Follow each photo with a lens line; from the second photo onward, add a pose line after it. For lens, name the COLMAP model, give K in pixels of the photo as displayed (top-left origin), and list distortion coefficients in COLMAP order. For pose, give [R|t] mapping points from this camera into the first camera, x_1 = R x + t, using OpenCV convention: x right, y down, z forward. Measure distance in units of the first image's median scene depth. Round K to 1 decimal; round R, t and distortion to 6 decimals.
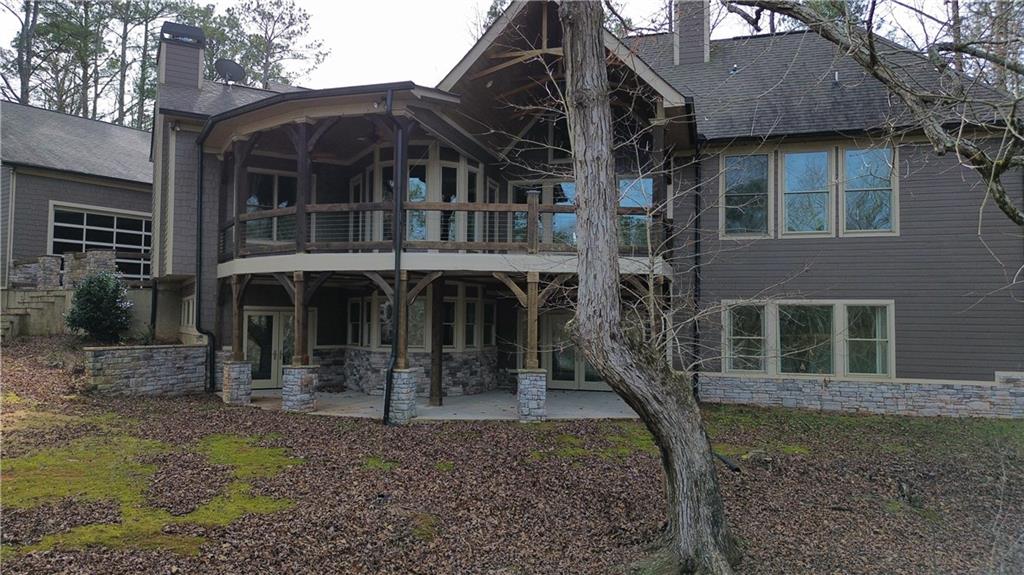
lens RADIAL K [[719.4, 0, 512.0], [0, 719.4, 287.5], [0, 0, 1]] dist [0.083571, -0.090013]
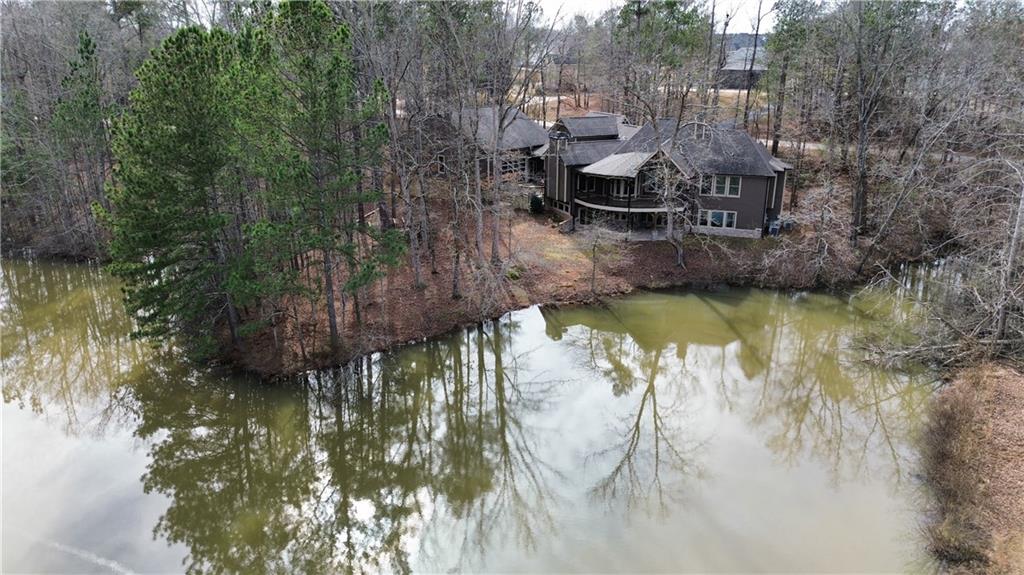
lens RADIAL K [[719.4, 0, 512.0], [0, 719.4, 287.5], [0, 0, 1]] dist [0.083571, -0.090013]
pose [[0.997274, 0.011404, -0.072907, -0.516206], [0.014768, 0.937159, 0.348589, -1.117429], [0.072301, -0.348716, 0.934436, -3.401552]]
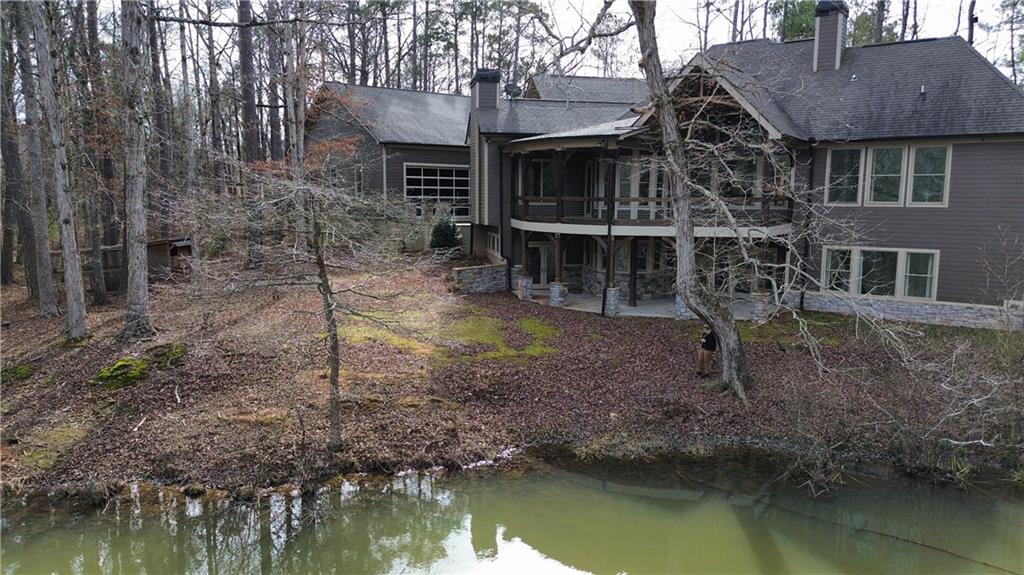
lens RADIAL K [[719.4, 0, 512.0], [0, 719.4, 287.5], [0, 0, 1]] dist [0.083571, -0.090013]
pose [[0.947957, 0.037444, -0.316188, 0.168066], [0.017645, 0.985357, 0.169591, -0.181502], [0.317908, -0.166344, 0.933415, -0.716726]]
